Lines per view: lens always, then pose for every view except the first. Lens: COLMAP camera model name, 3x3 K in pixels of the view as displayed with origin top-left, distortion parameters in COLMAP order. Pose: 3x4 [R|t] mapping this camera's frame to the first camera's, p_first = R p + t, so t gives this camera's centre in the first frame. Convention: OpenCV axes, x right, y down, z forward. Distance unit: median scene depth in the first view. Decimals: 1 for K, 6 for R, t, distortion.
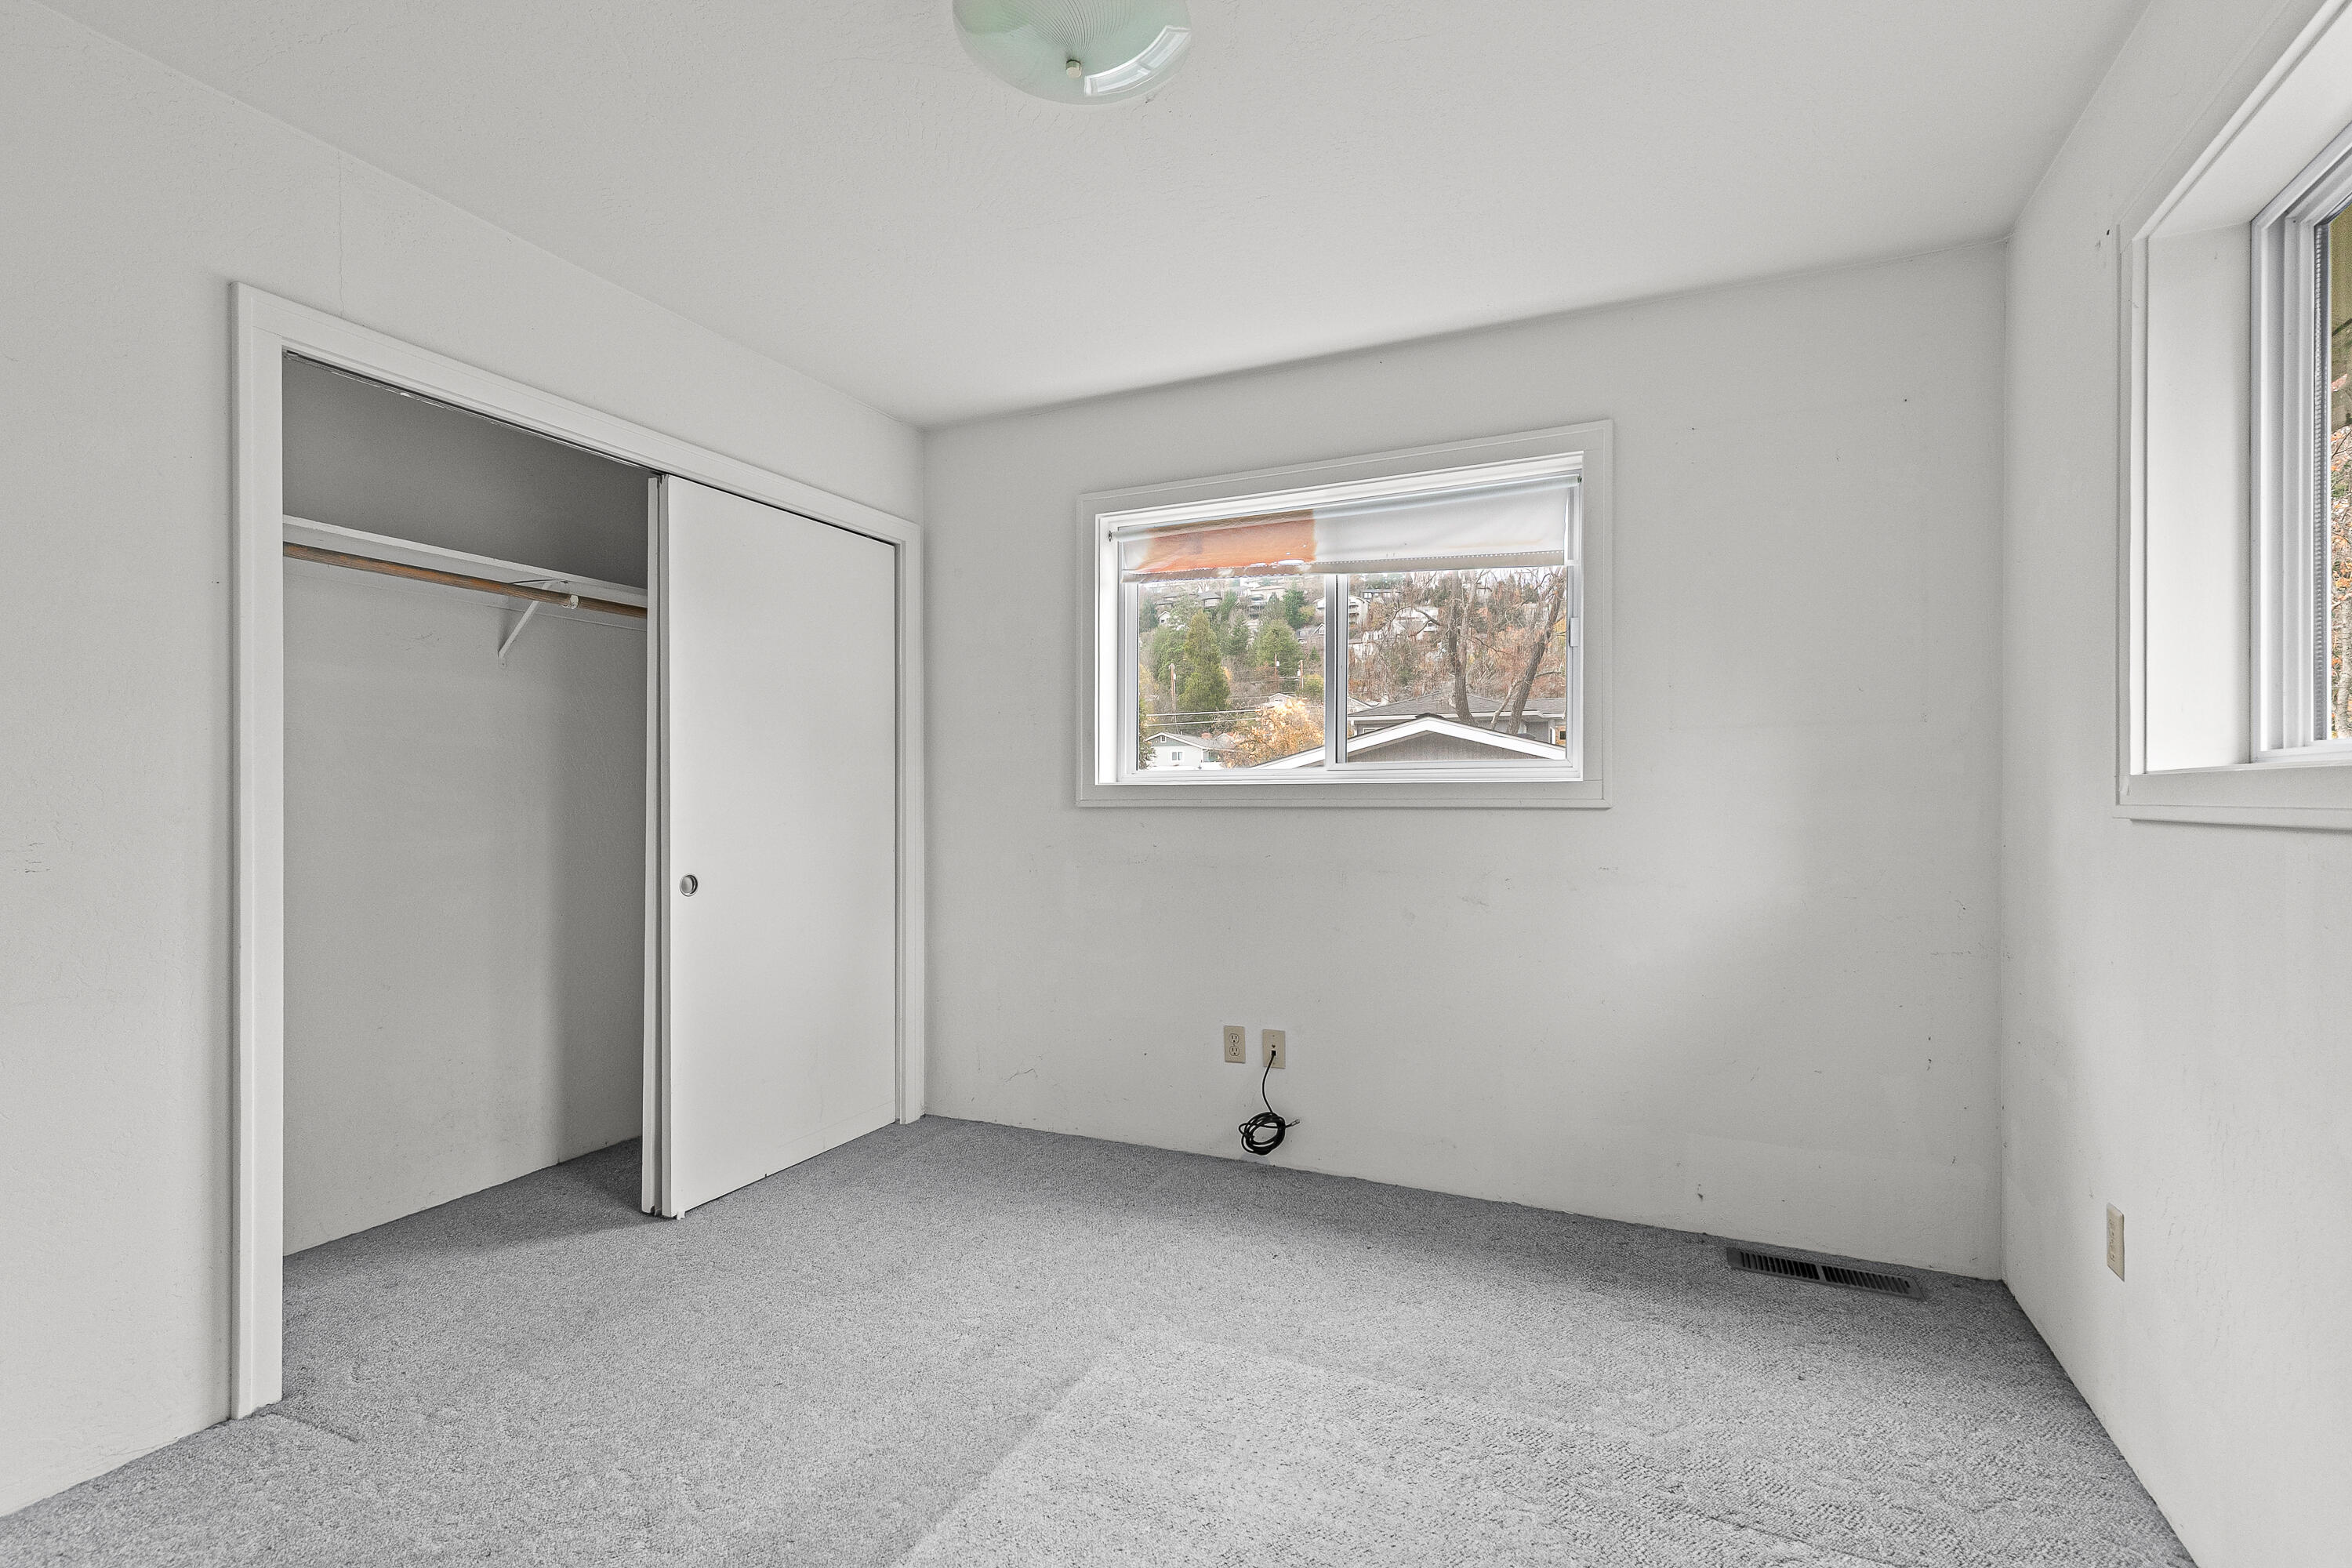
lens RADIAL K [[1085.5, 0, 1215.5], [0, 1085.5, 800.7], [0, 0, 1]] dist [0.012216, -0.000729]
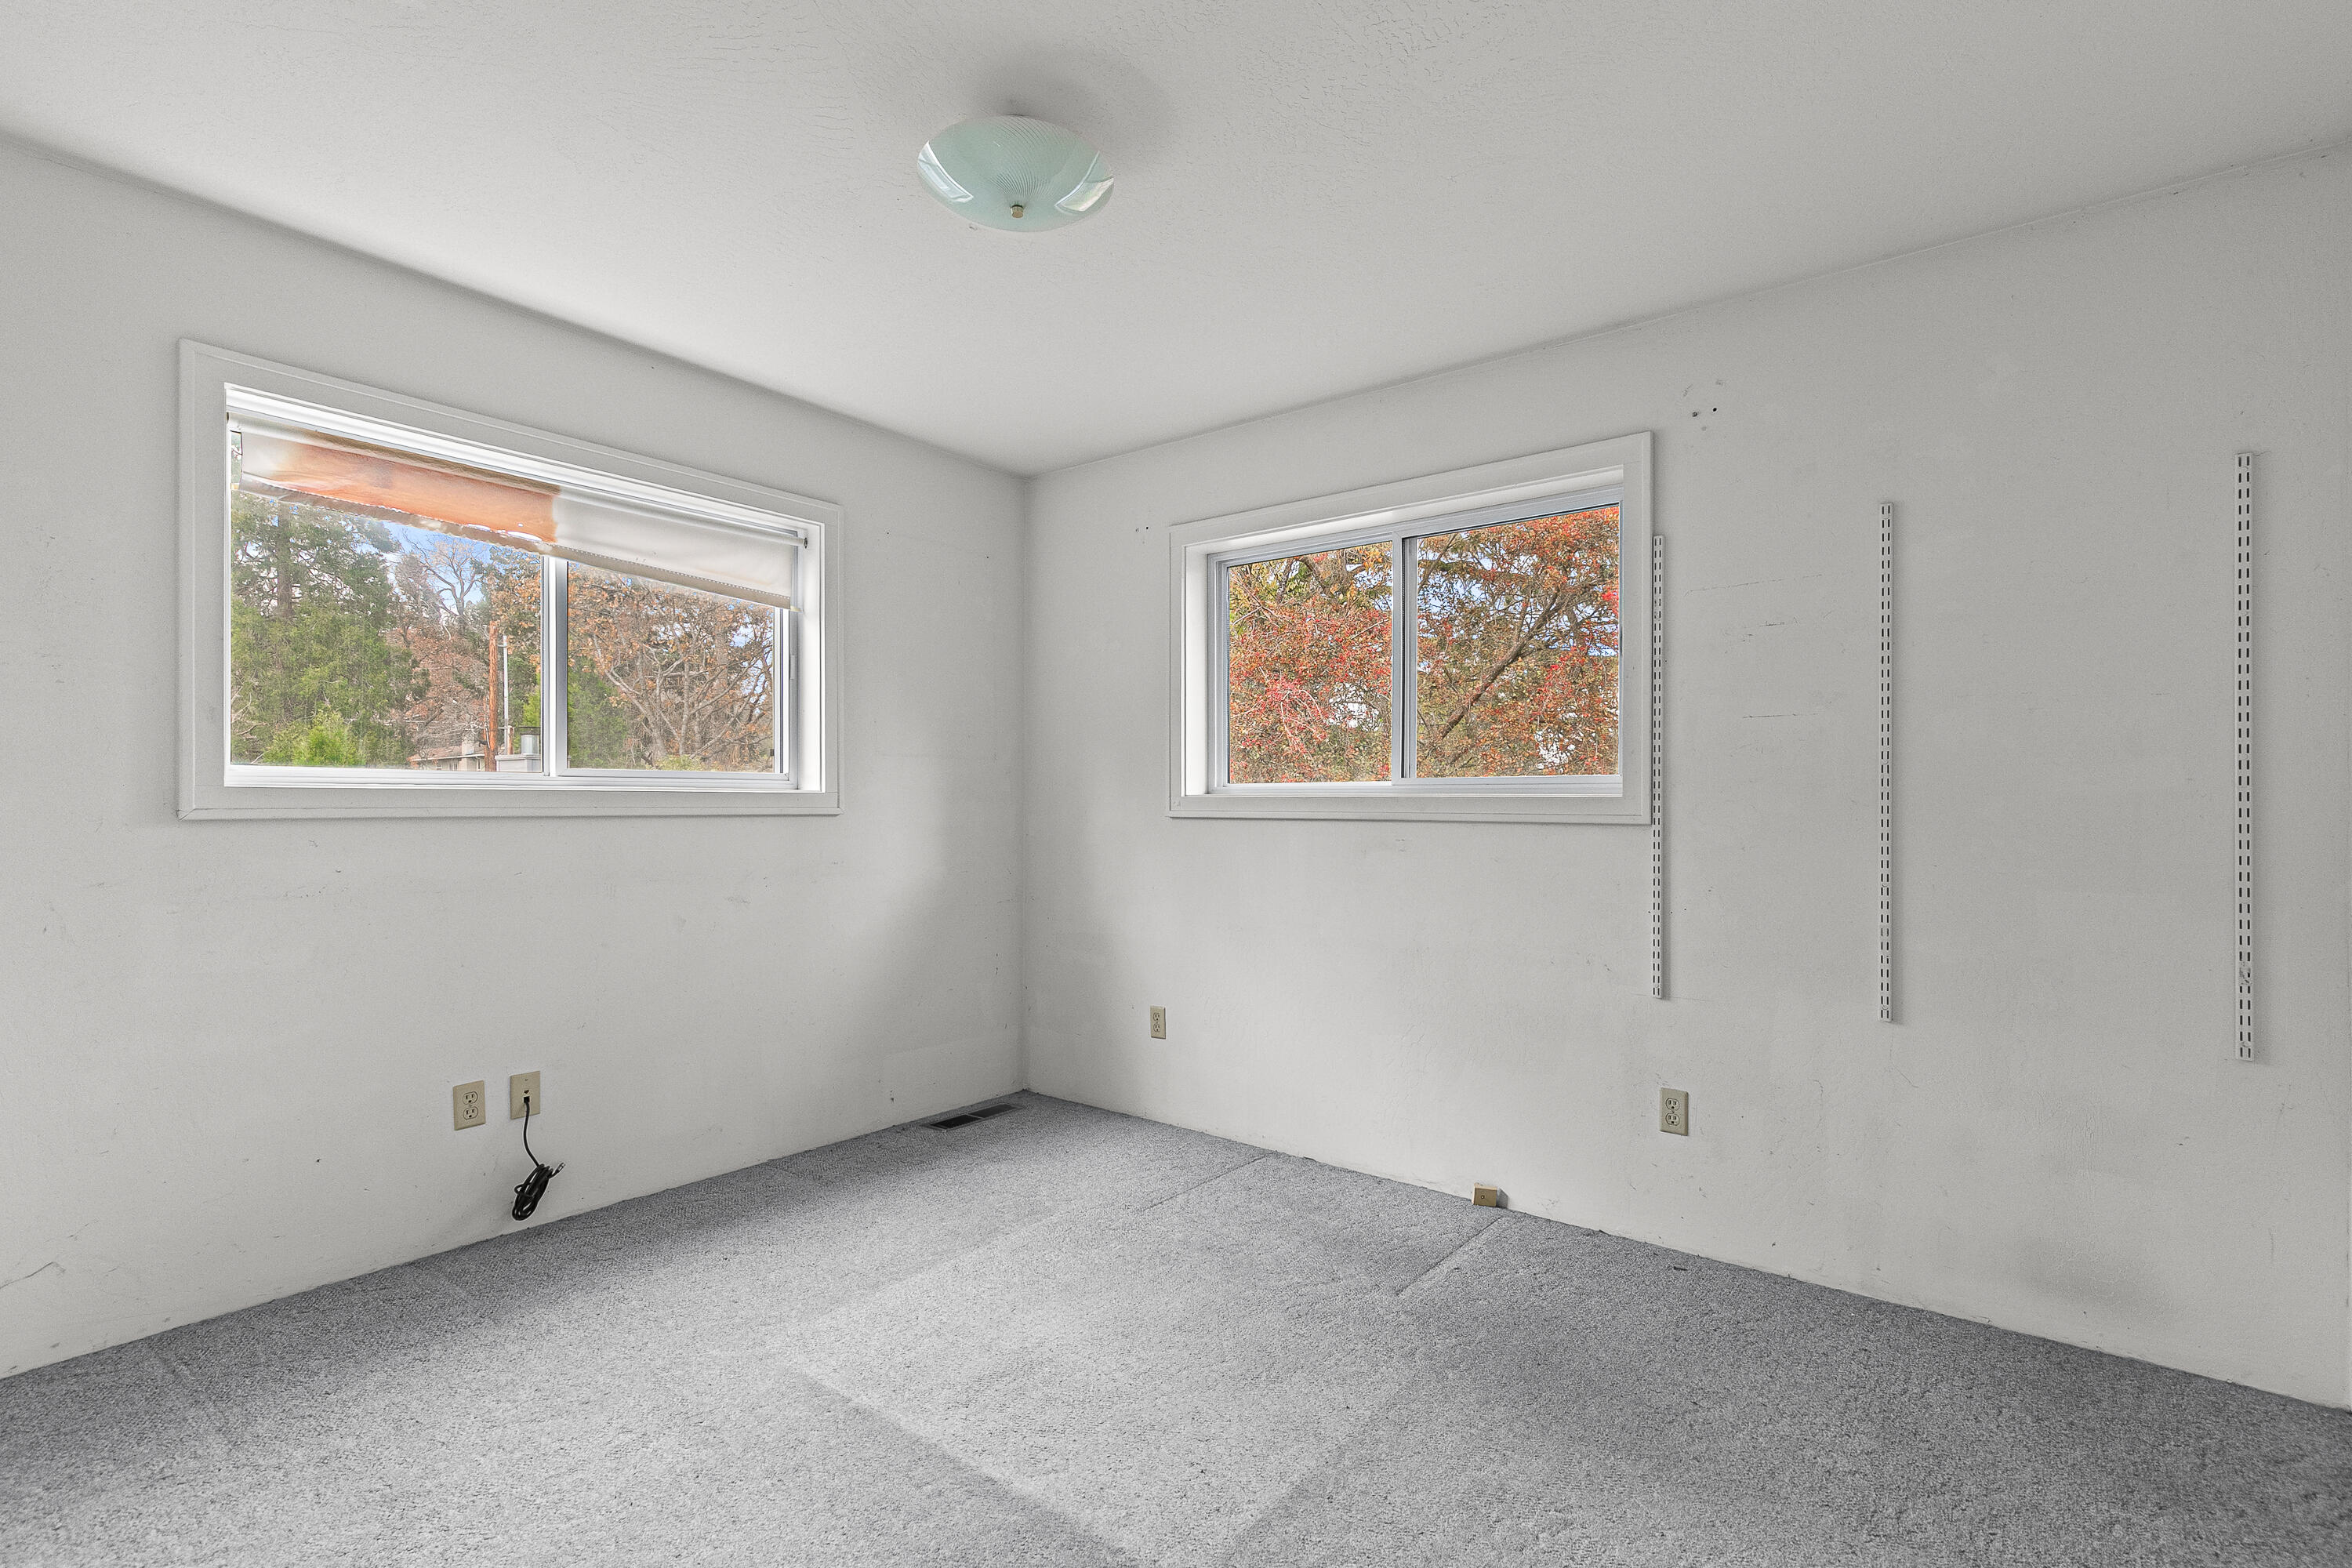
lens RADIAL K [[1085.5, 0, 1215.5], [0, 1085.5, 800.7], [0, 0, 1]] dist [0.012216, -0.000729]
pose [[0.203591, 0.003697, 0.979049, -0.718730], [-0.005296, 0.999982, -0.002675, -0.007787], [-0.979042, -0.004640, 0.203607, 0.293915]]
